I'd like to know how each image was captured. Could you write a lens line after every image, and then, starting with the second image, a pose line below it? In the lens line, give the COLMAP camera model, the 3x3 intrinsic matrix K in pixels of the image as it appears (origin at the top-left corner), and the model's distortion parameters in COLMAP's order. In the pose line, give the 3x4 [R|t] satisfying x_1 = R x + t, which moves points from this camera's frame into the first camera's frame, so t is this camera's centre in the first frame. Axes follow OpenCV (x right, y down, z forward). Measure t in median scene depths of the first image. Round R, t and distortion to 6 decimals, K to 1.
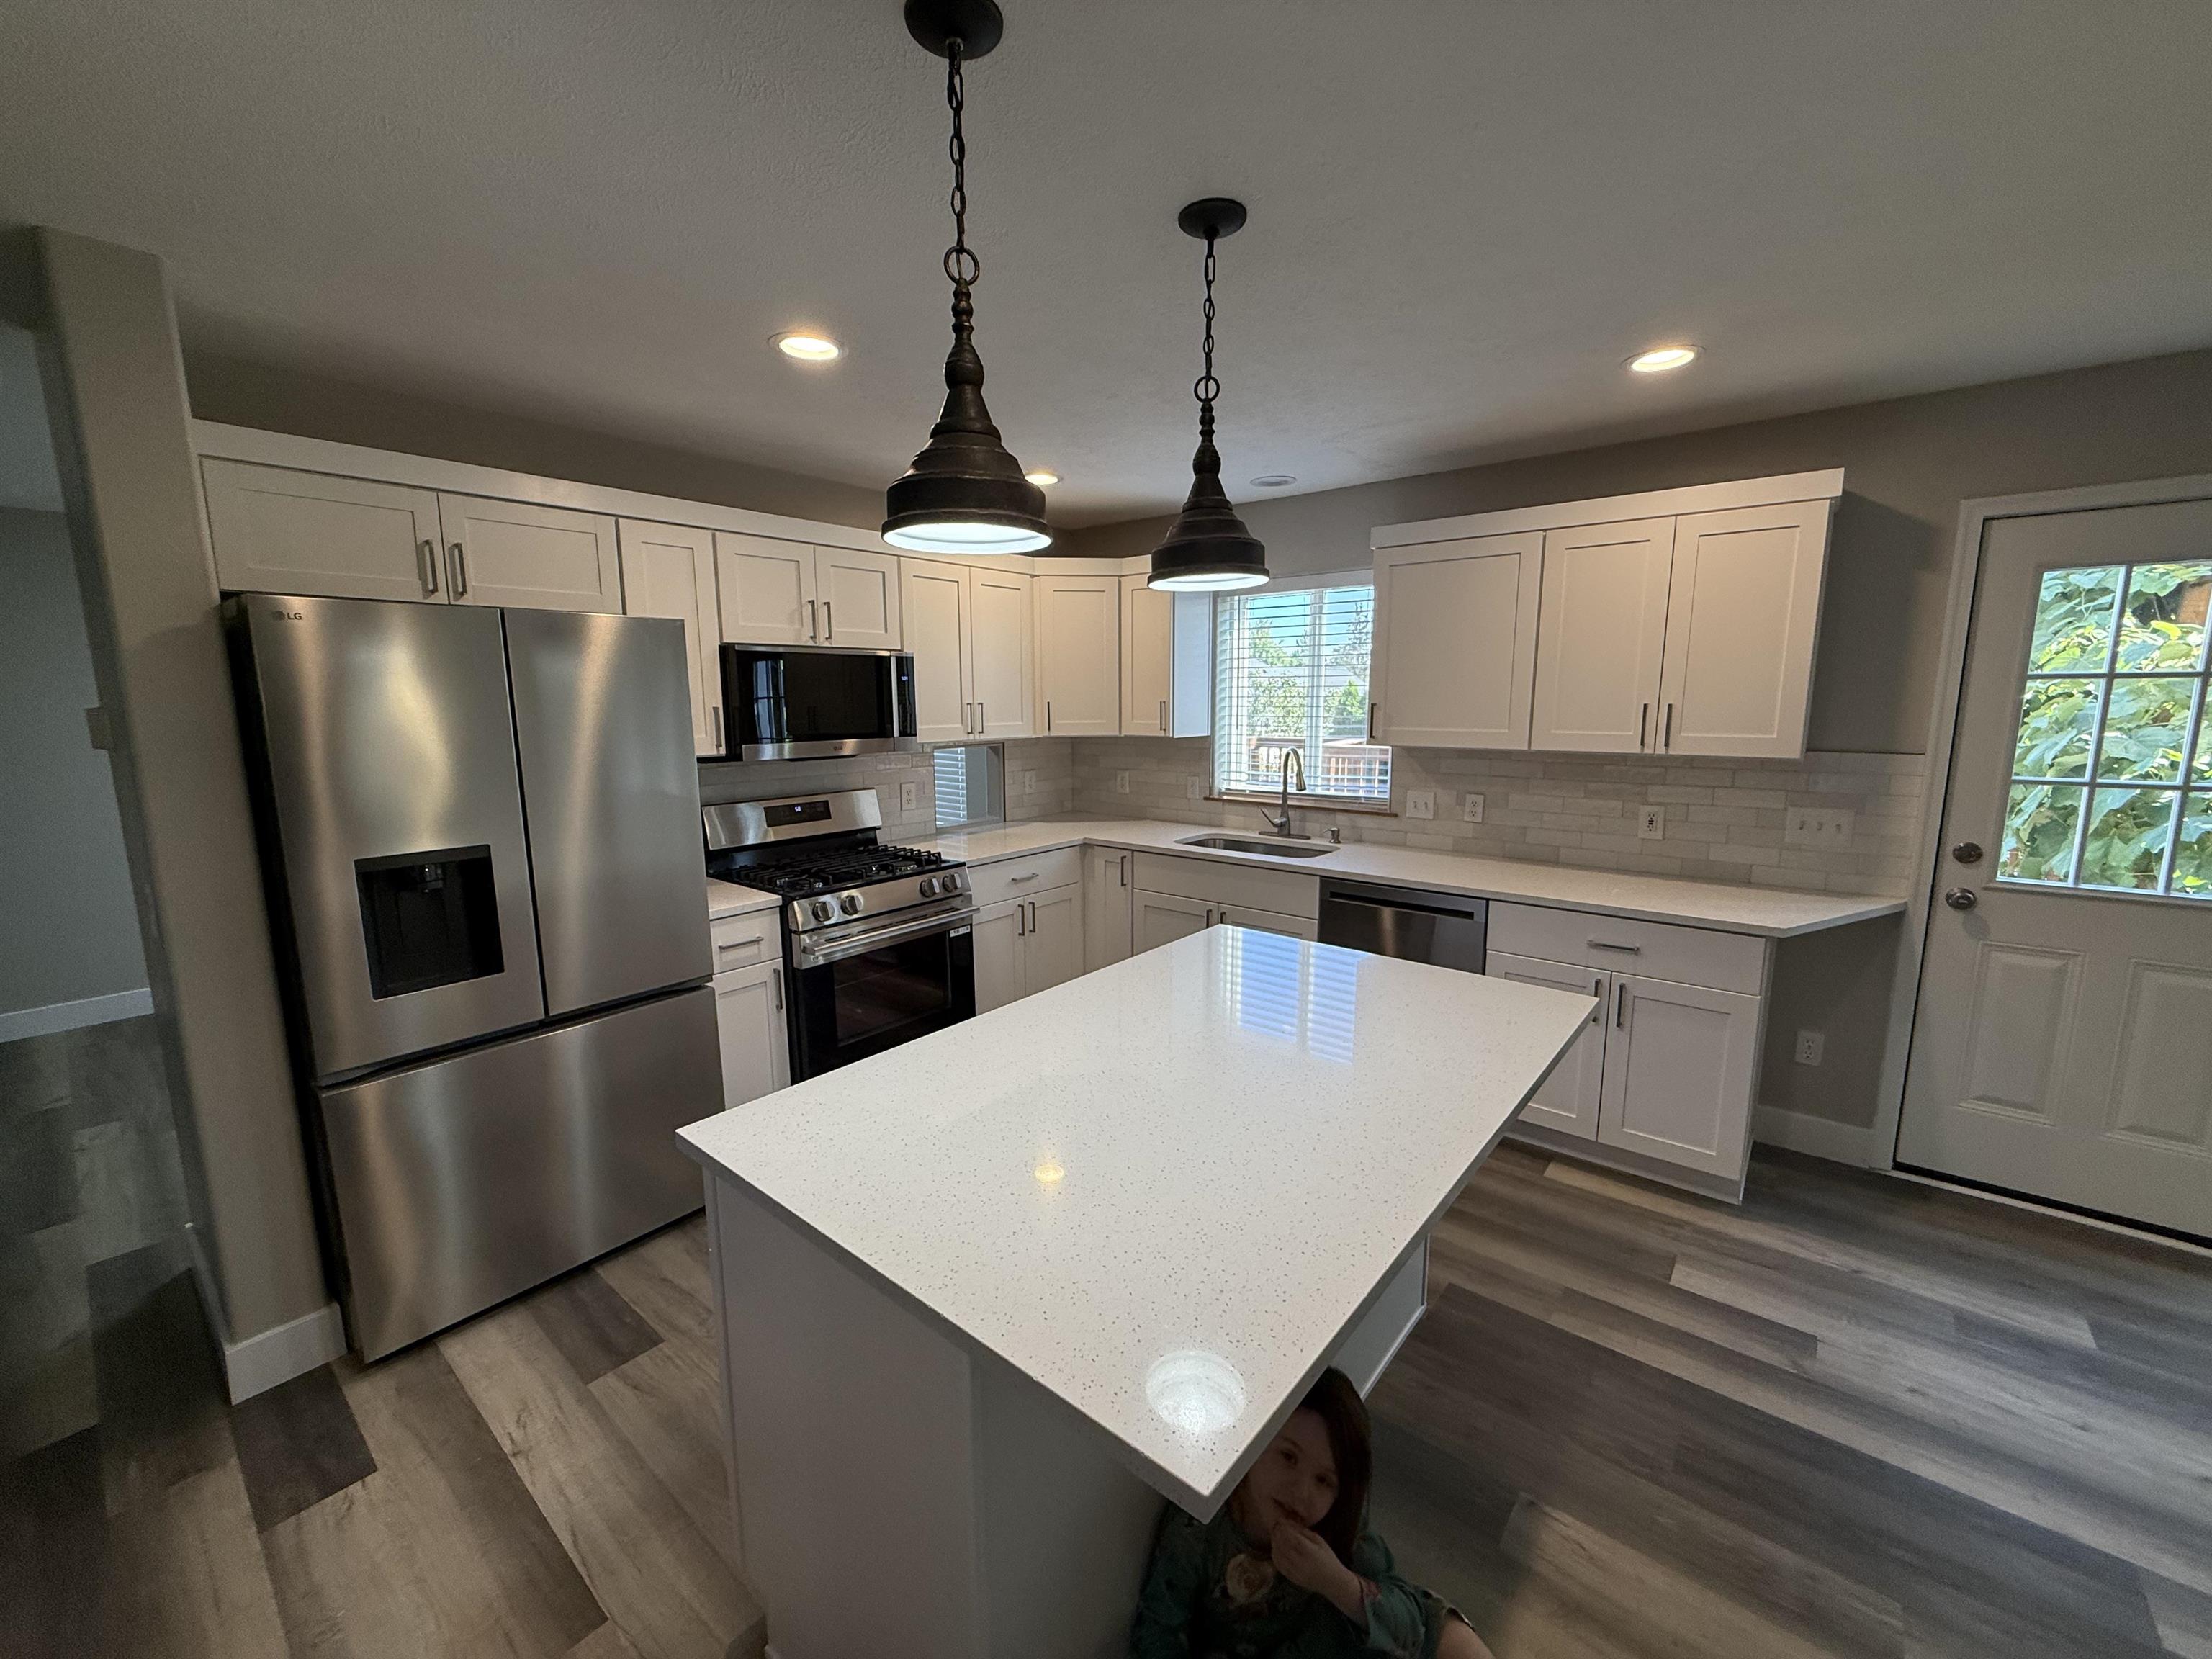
lens RADIAL K [[877.6, 0, 1098.5], [0, 877.6, 828.7], [0, 0, 1]] dist [-0.002253, 0.000149]
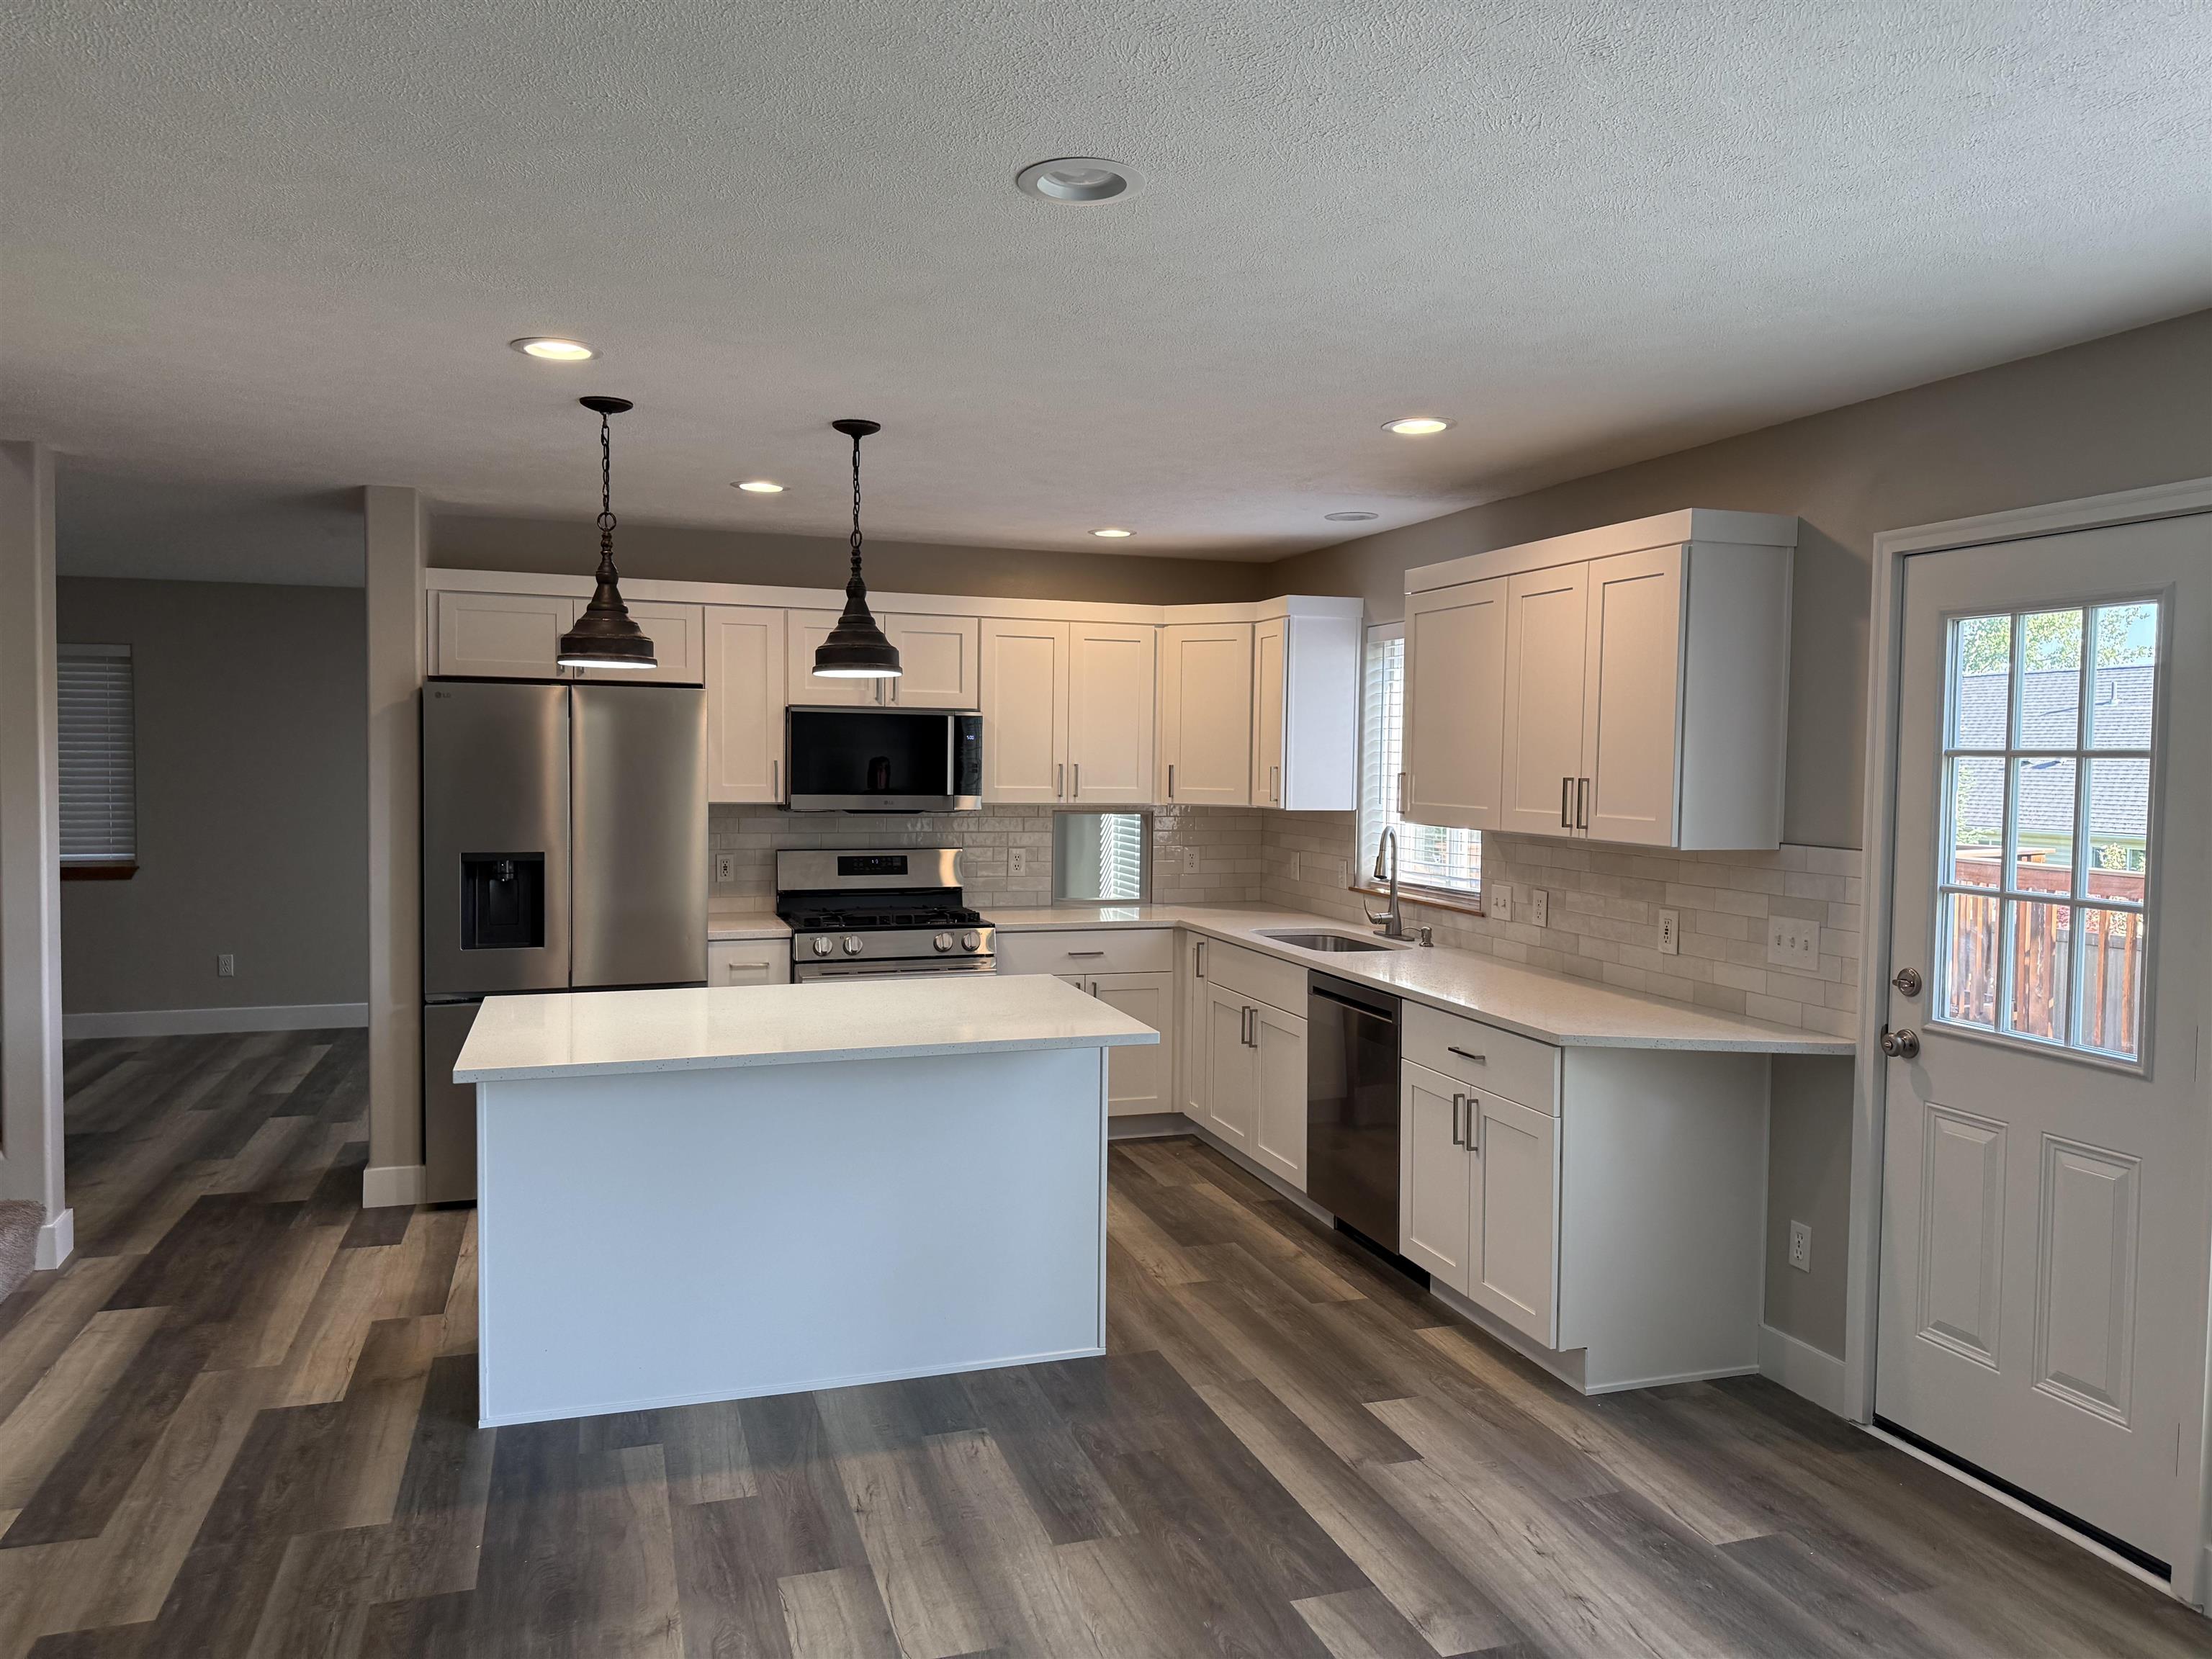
lens RADIAL K [[1560.9, 0, 1101.1], [0, 1560.9, 817.1], [0, 0, 1]] dist [0.024253, -0.031022]
pose [[0.847478, 0.039853, -0.529332, 1.103862], [-0.098975, 0.991554, -0.083808, 0.068167], [0.521522, 0.123416, 0.844265, -0.518637]]
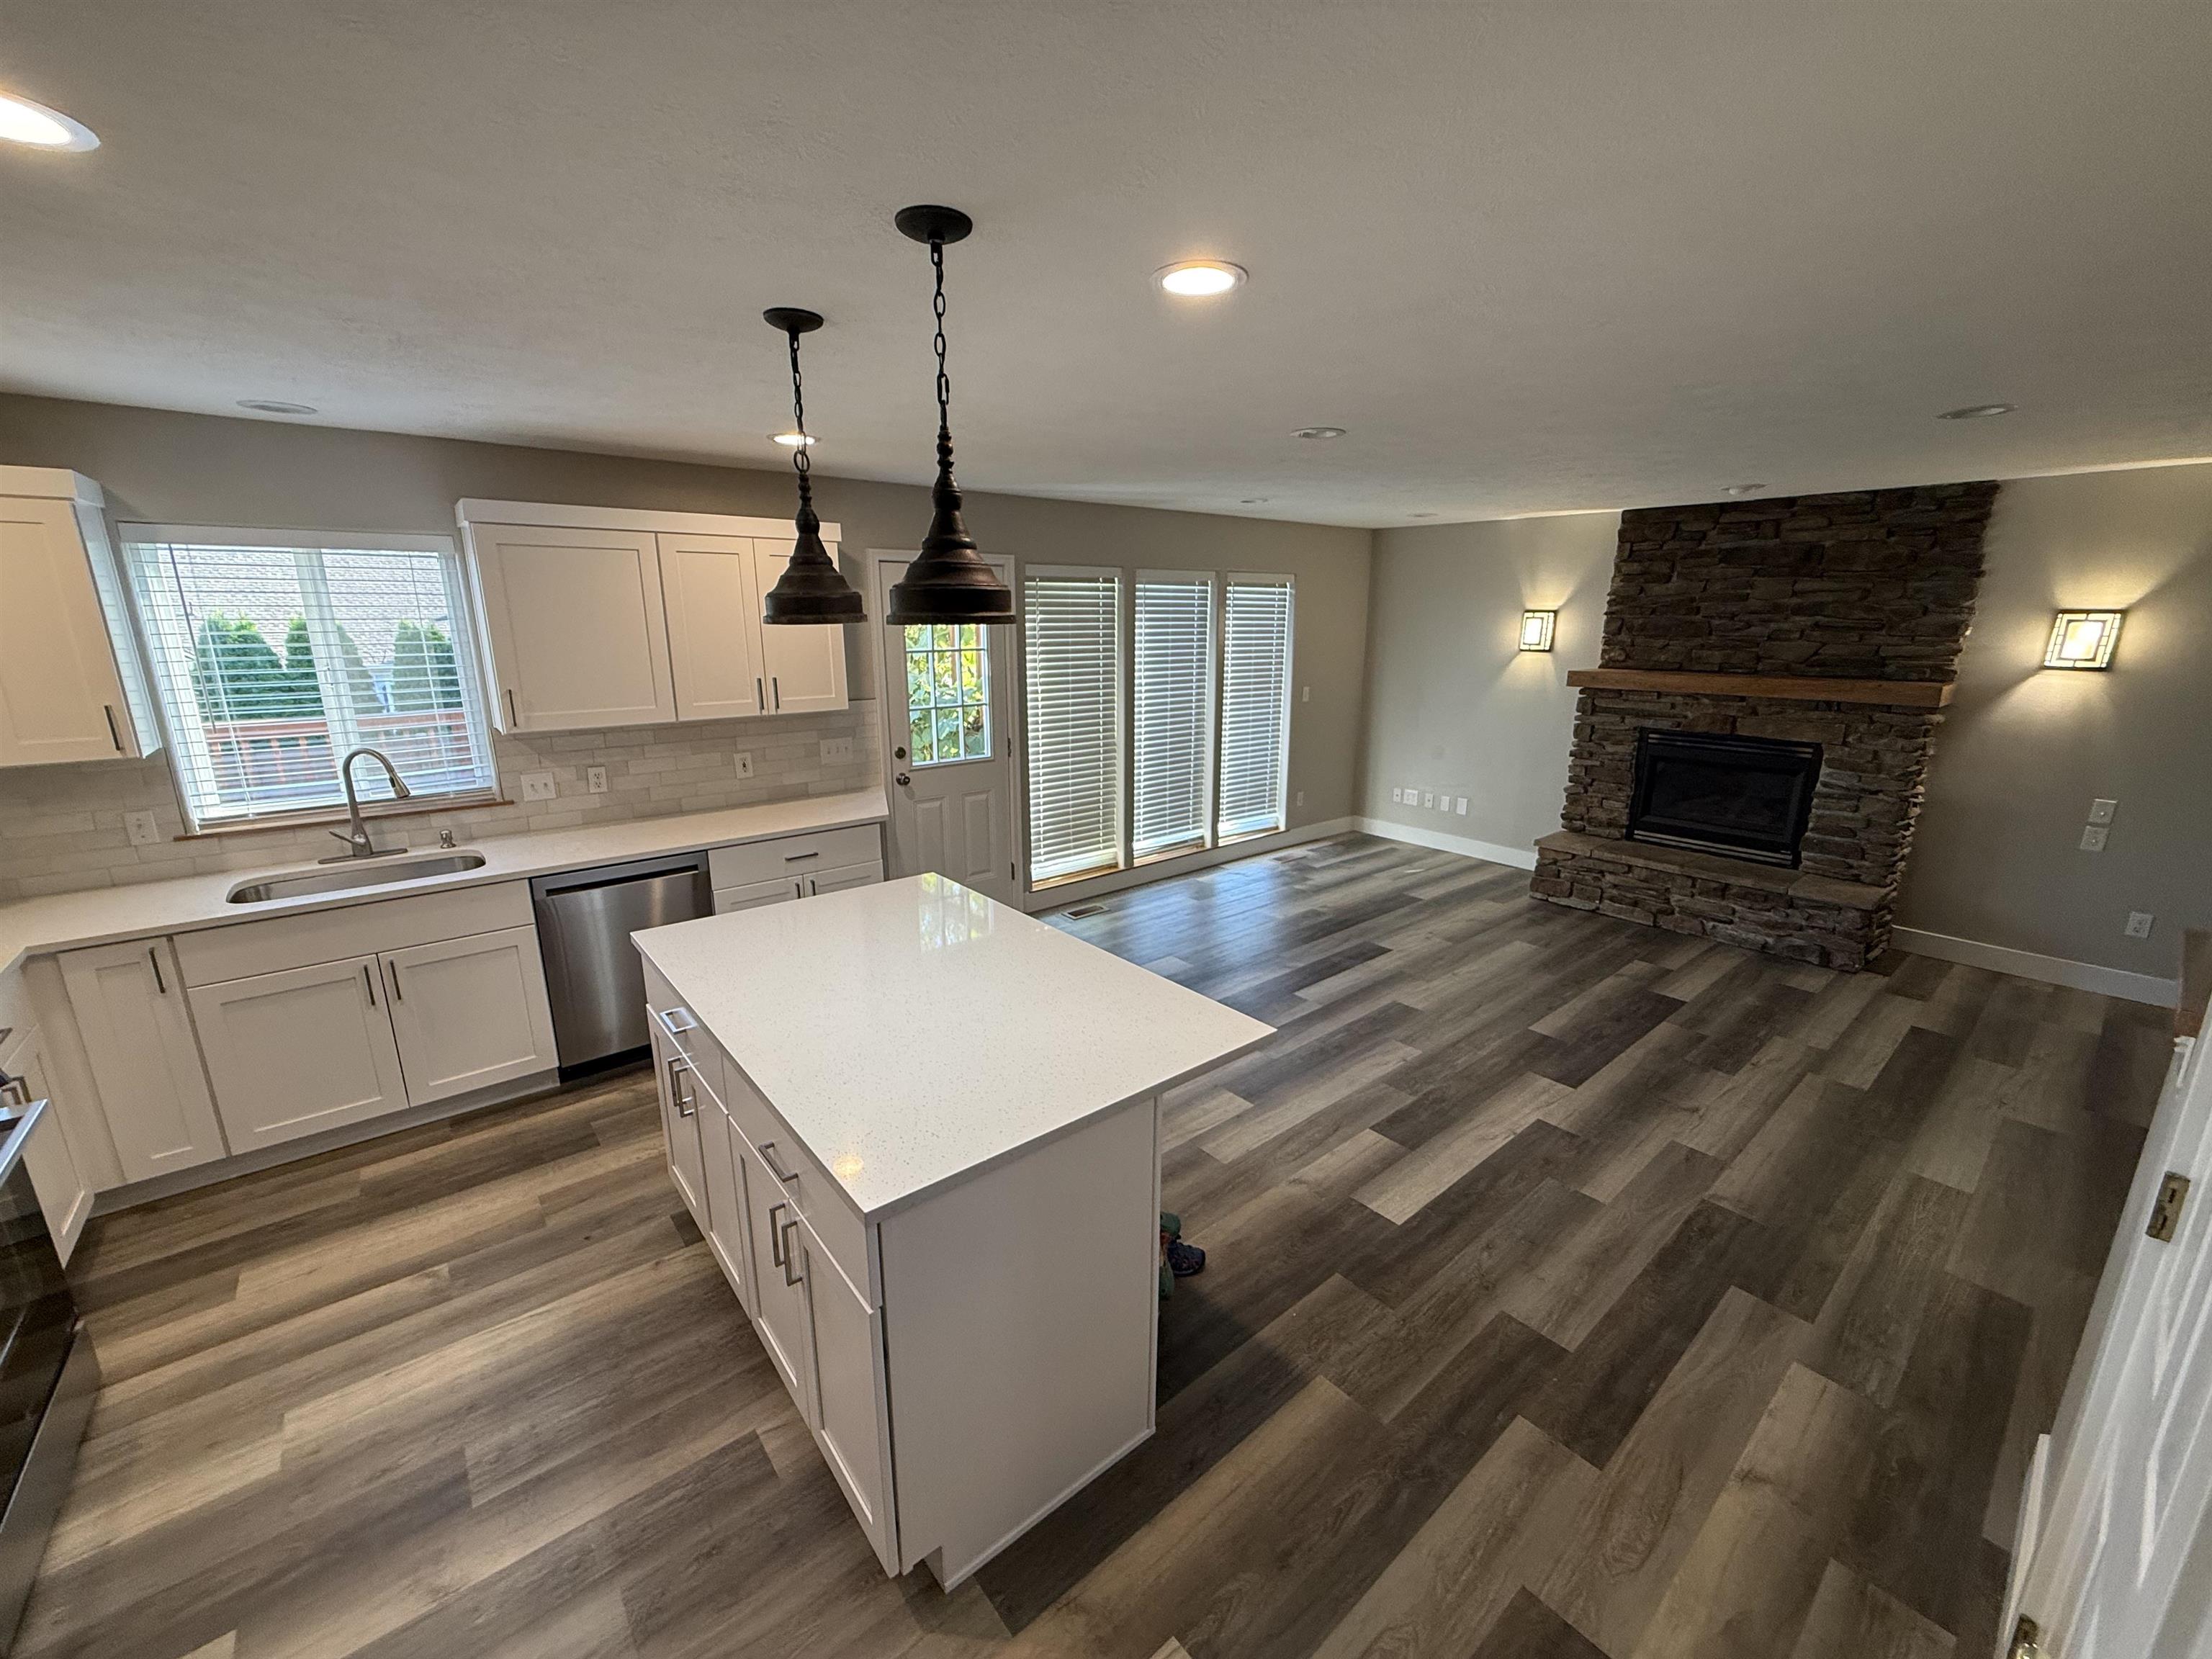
lens RADIAL K [[877.6, 0, 1102.1], [0, 877.6, 834.4], [0, 0, 1]] dist [-0.002253, 0.000149]
pose [[0.184677, -0.234277, 0.954468, -0.651493], [0.147766, 0.966752, 0.208701, -0.121293], [-0.971627, 0.102496, 0.213155, 0.245275]]
